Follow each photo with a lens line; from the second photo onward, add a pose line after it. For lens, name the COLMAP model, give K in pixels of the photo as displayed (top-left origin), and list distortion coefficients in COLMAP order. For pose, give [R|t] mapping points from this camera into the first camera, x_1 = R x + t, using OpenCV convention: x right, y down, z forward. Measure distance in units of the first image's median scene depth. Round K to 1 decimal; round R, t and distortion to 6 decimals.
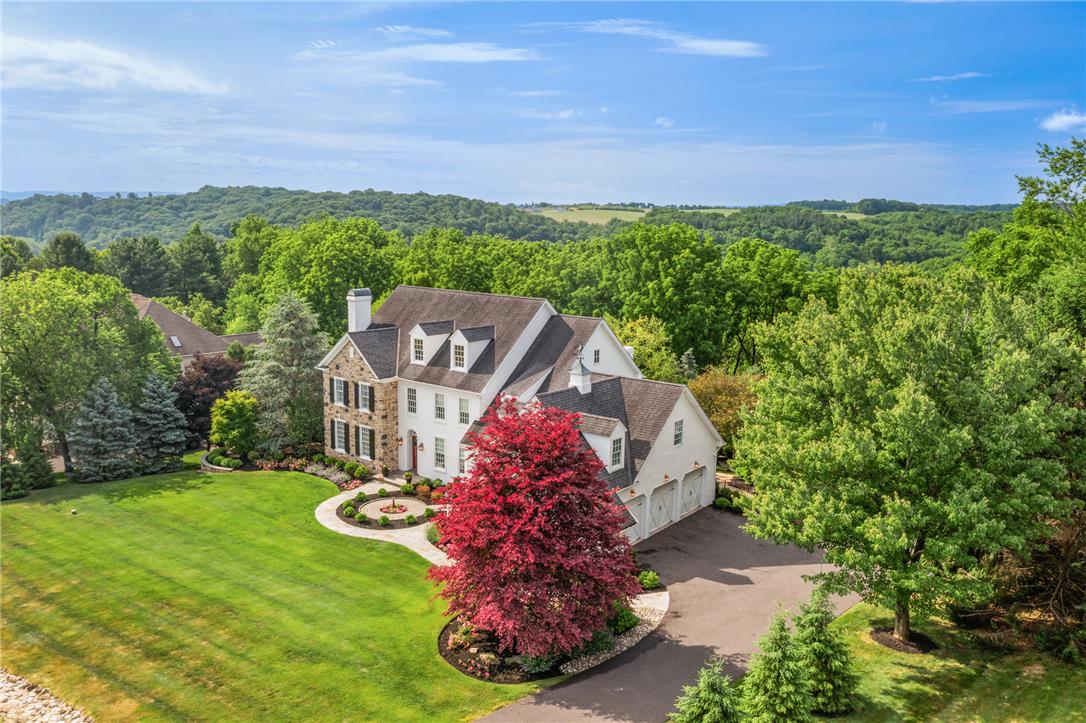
lens RADIAL K [[857.7, 0, 538.1], [0, 857.7, 357.9], [0, 0, 1]] dist [0.006463, 0.002001]
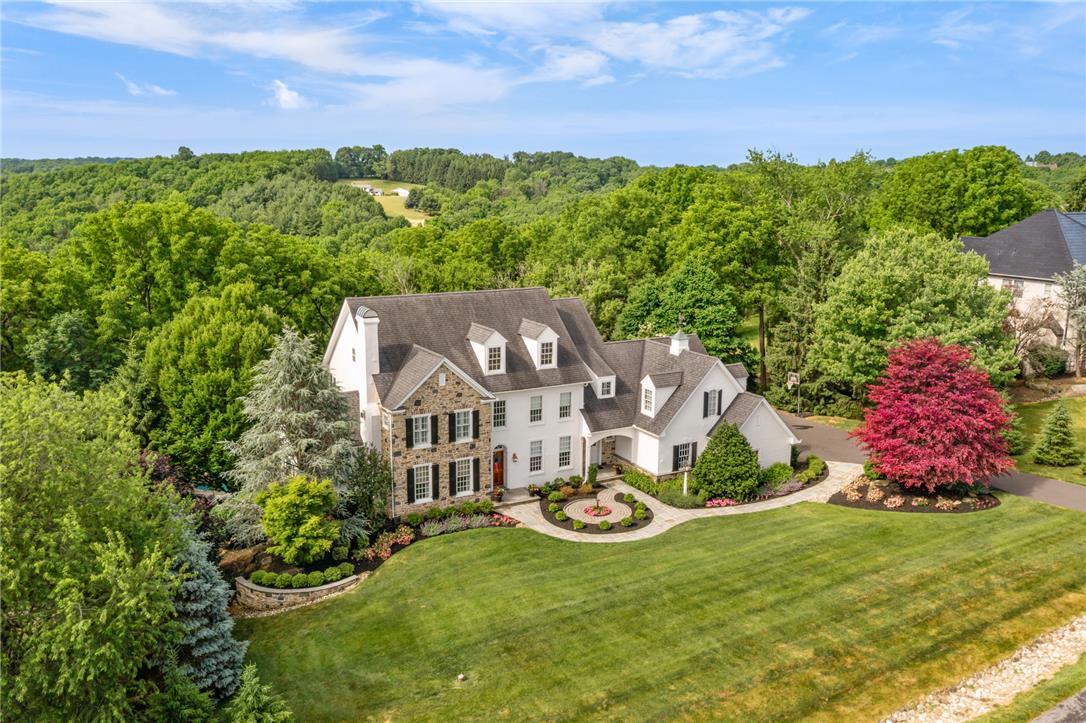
lens RADIAL K [[857.7, 0, 538.1], [0, 857.7, 357.9], [0, 0, 1]] dist [0.006463, 0.002001]
pose [[0.397114, -0.198132, 0.896127, -0.944554], [0.150548, 0.977256, 0.149355, -0.140912], [-0.905337, 0.075599, 0.417910, 0.566544]]
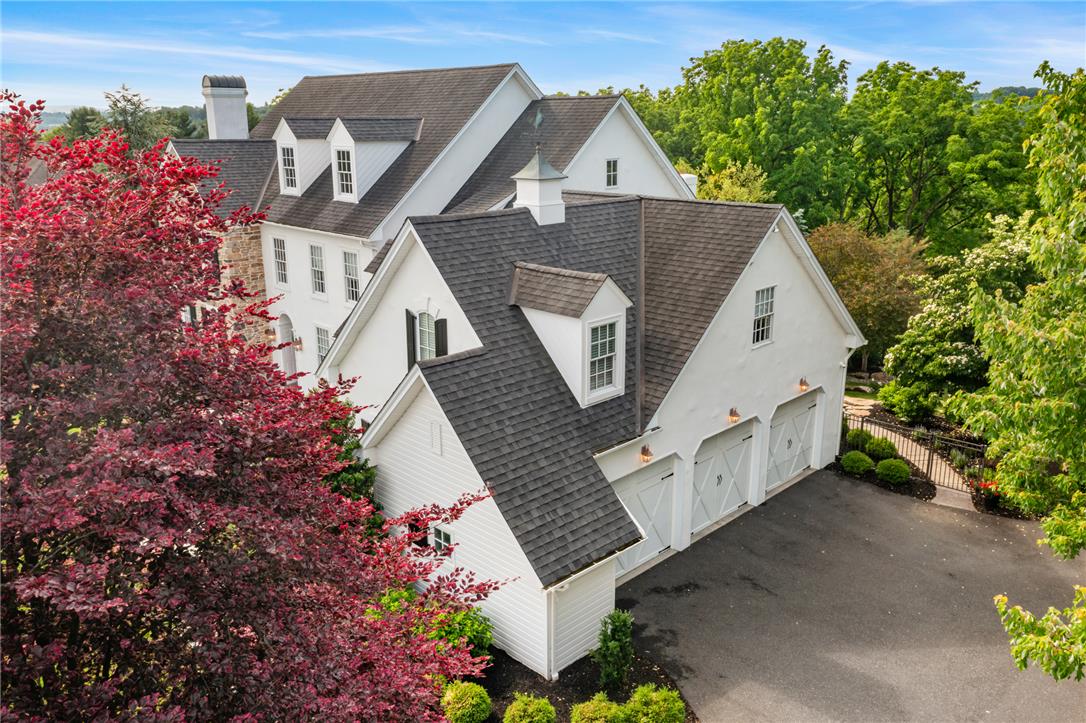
lens RADIAL K [[857.7, 0, 538.1], [0, 857.7, 357.9], [0, 0, 1]] dist [0.006463, 0.002001]
pose [[0.993006, 0.009388, -0.117693, 0.084485], [0.003943, 0.993641, 0.112530, 0.050013], [0.118001, -0.112207, 0.986654, 0.460394]]
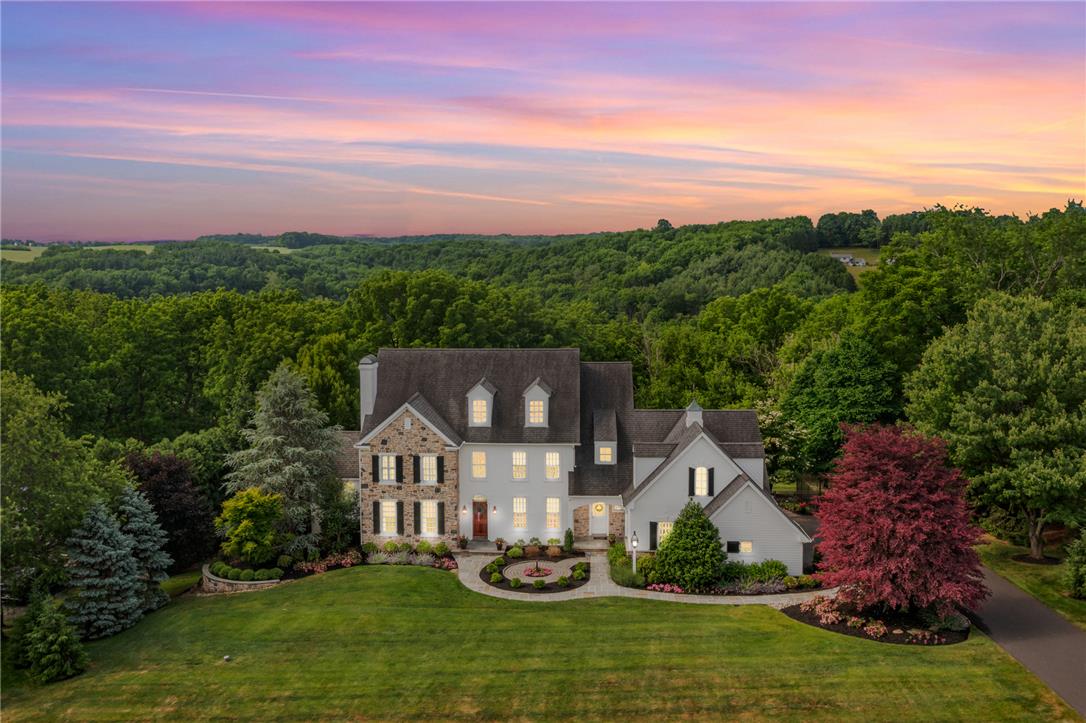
lens RADIAL K [[948.7, 0, 516.2], [0, 948.7, 320.3], [0, 0, 1]] dist [0.000661, 0.007659]
pose [[0.823567, -0.062910, 0.563720, -0.700401], [0.113766, 0.991956, -0.055506, -0.047120], [-0.555694, 0.109845, 0.824099, 0.078328]]
